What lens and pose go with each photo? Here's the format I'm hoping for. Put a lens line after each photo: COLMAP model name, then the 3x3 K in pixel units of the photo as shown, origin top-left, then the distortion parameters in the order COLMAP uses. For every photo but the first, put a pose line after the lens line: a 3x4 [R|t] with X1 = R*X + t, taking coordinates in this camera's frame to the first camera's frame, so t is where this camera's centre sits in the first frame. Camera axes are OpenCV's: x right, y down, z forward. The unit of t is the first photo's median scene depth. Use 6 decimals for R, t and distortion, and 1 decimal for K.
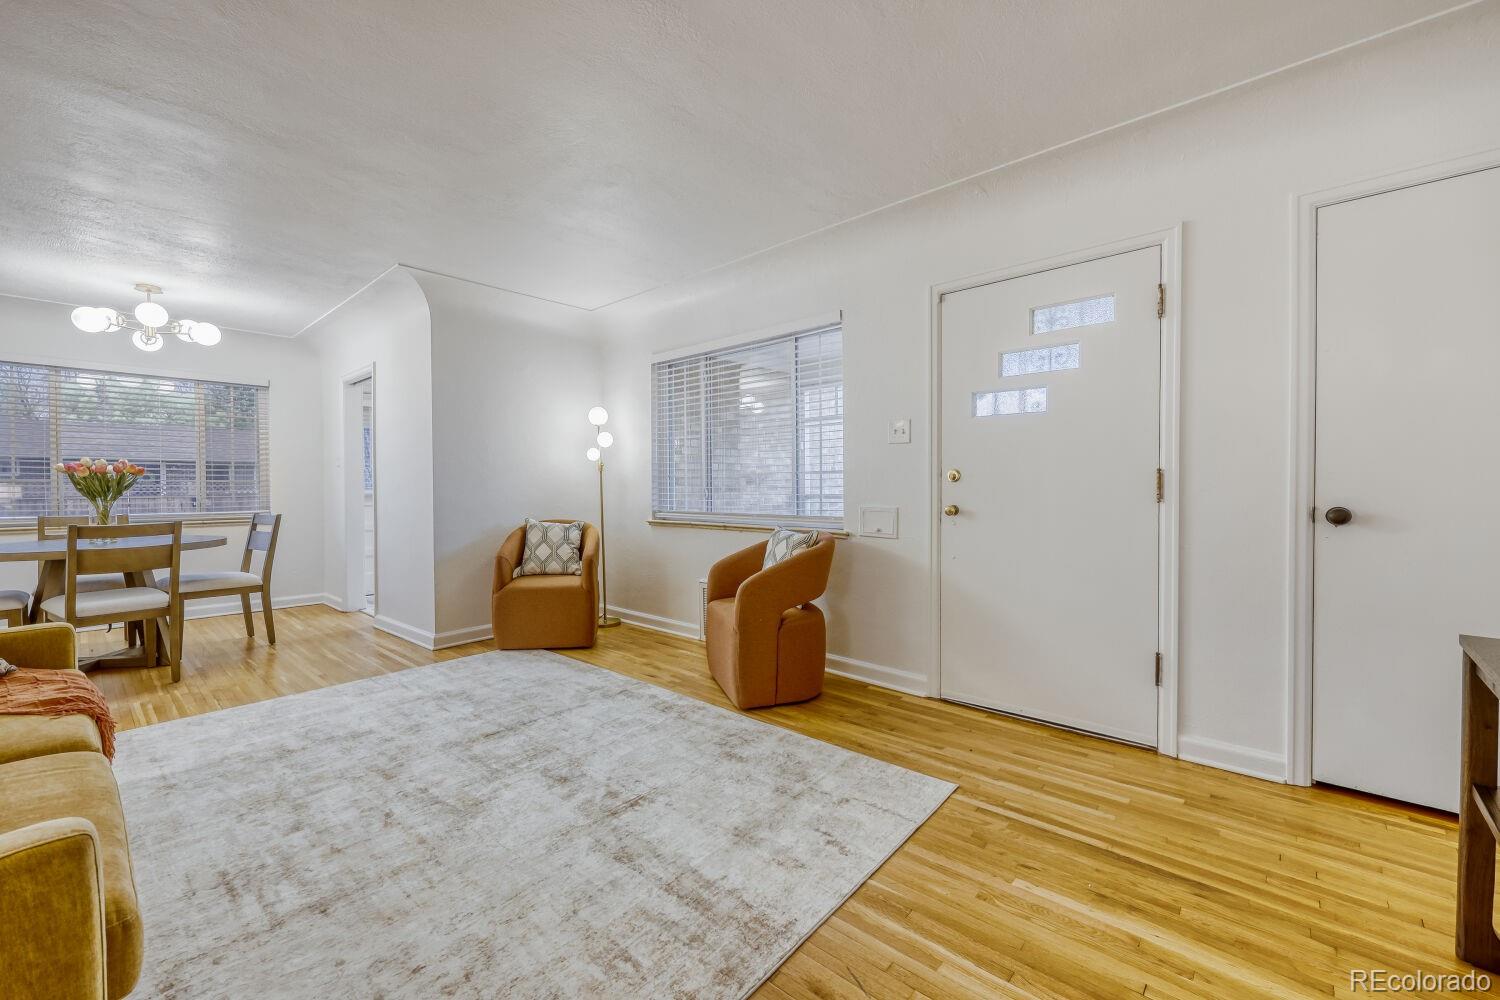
lens RADIAL K [[599.8, 0, 748.6], [0, 599.8, 497.1], [0, 0, 1]] dist [0.000465, 0.000626]
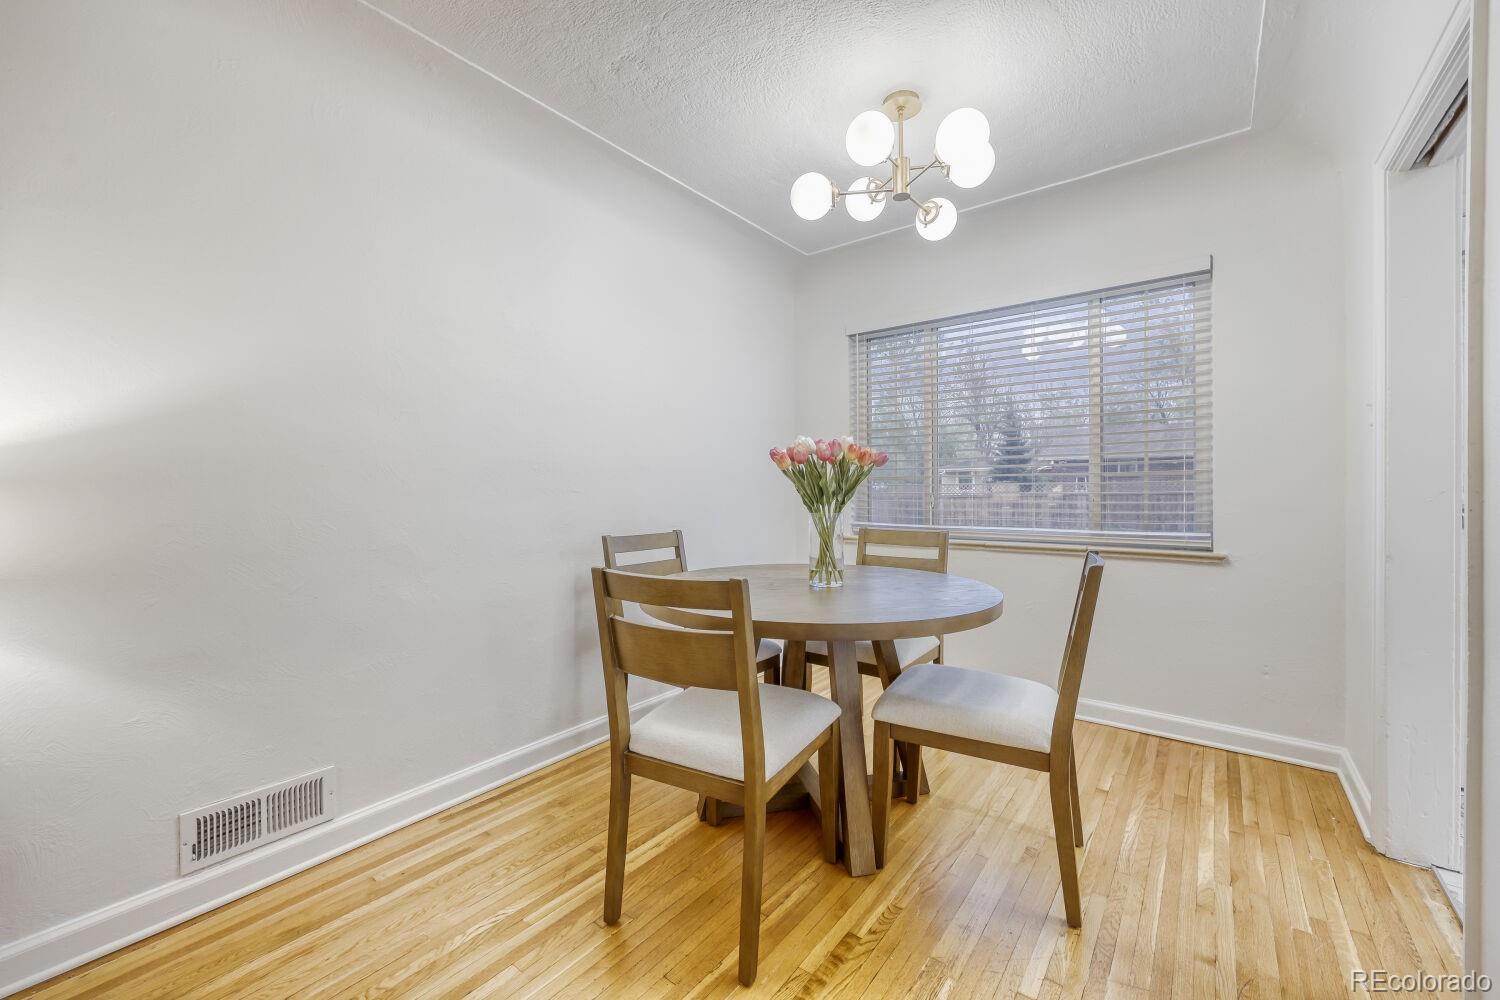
lens RADIAL K [[599.8, 0, 748.6], [0, 599.8, 497.1], [0, 0, 1]] dist [0.000465, 0.000626]
pose [[0.075096, 0.018948, -0.996996, -0.730751], [-0.011696, 0.999767, 0.018120, -0.024651], [0.997108, 0.010300, 0.075300, 1.247687]]
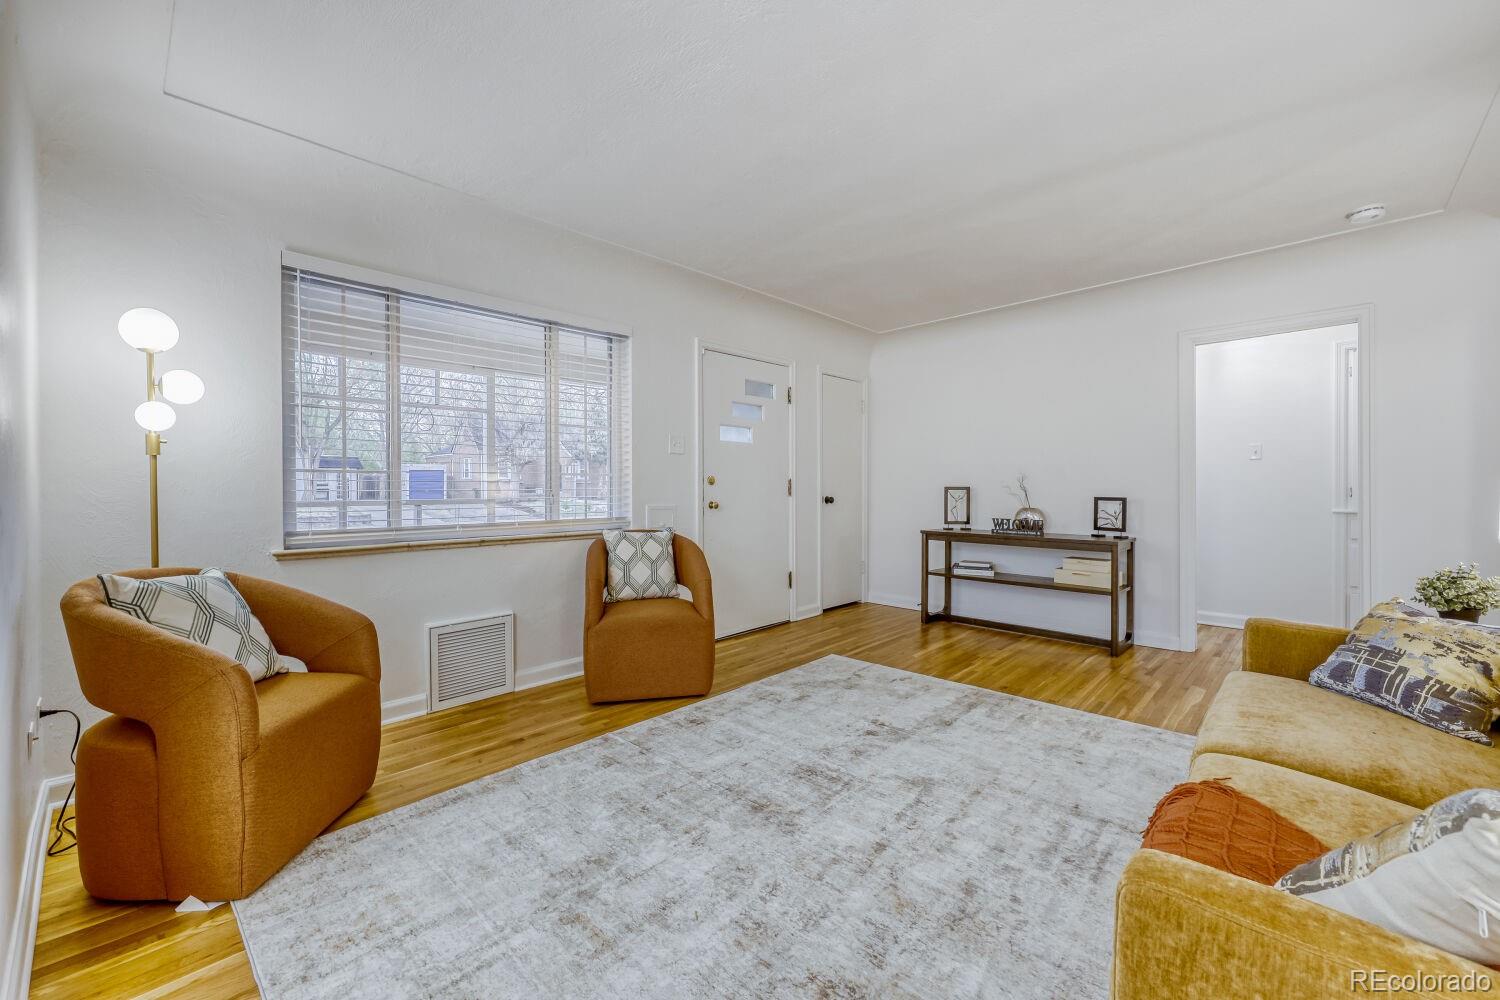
lens RADIAL K [[603.4, 0, 744.7], [0, 603.4, 492.5], [0, 0, 1]] dist [0.000984, 0.000250]
pose [[0.038117, -0.004953, 0.999261, -1.208273], [0.022285, 0.999743, 0.004106, -0.013304], [-0.999025, 0.022112, 0.038217, 0.975910]]
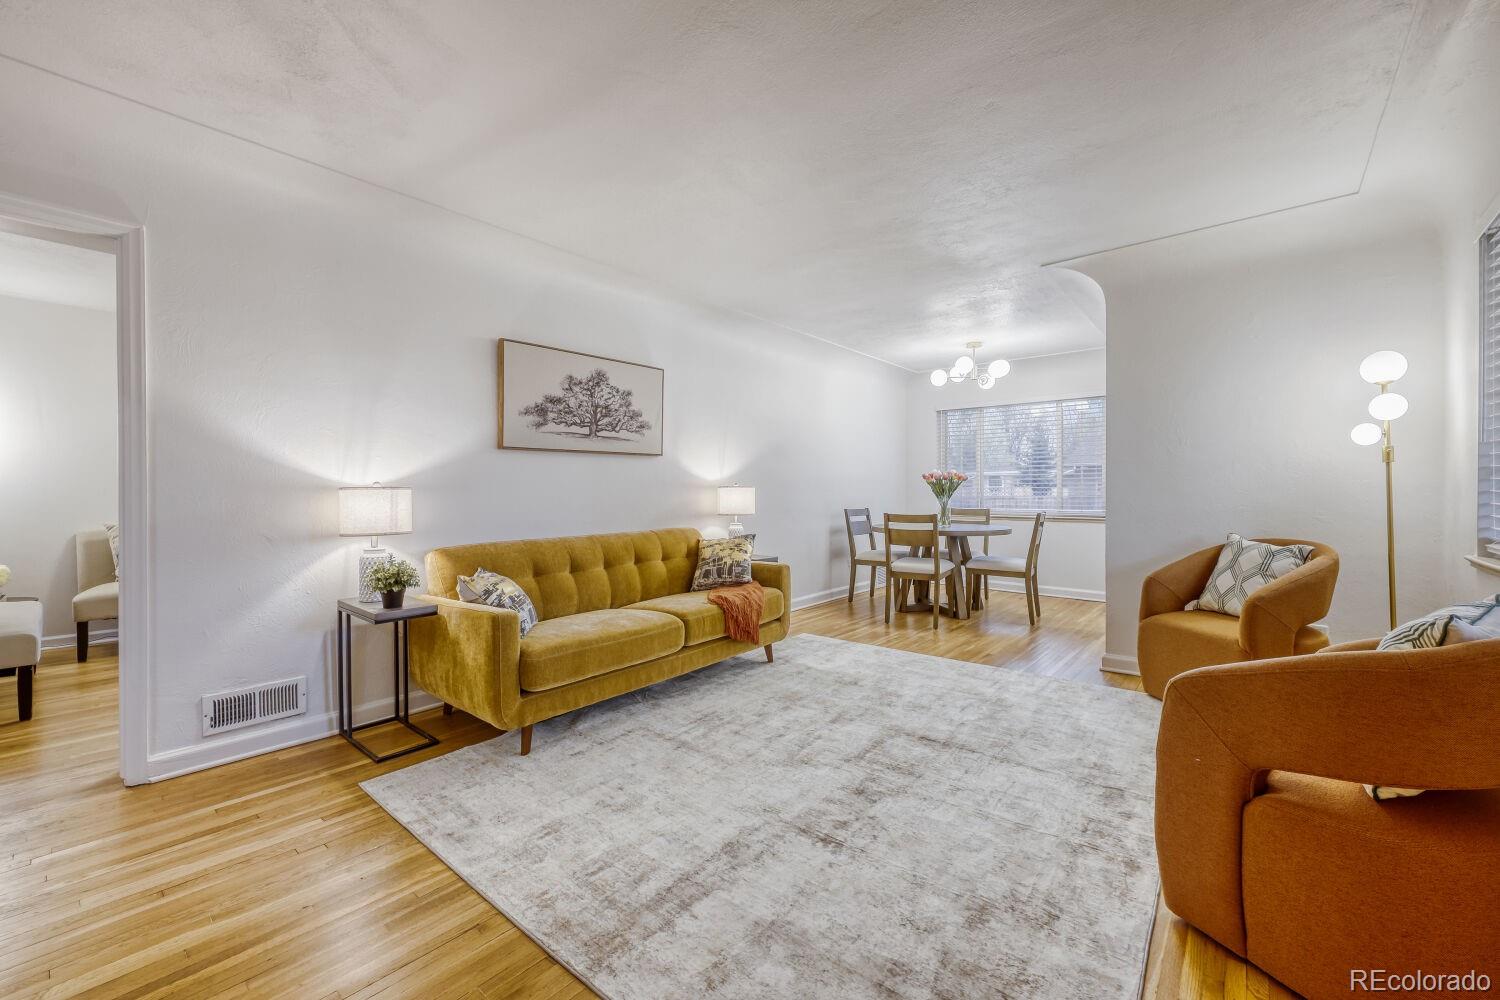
lens RADIAL K [[603.4, 0, 744.7], [0, 603.4, 492.5], [0, 0, 1]] dist [0.000984, 0.000250]
pose [[0.025901, 0.007904, -0.999633, 0.562782], [-0.014576, 0.999865, 0.007528, -0.017404], [0.999558, 0.014375, 0.026013, 0.663471]]
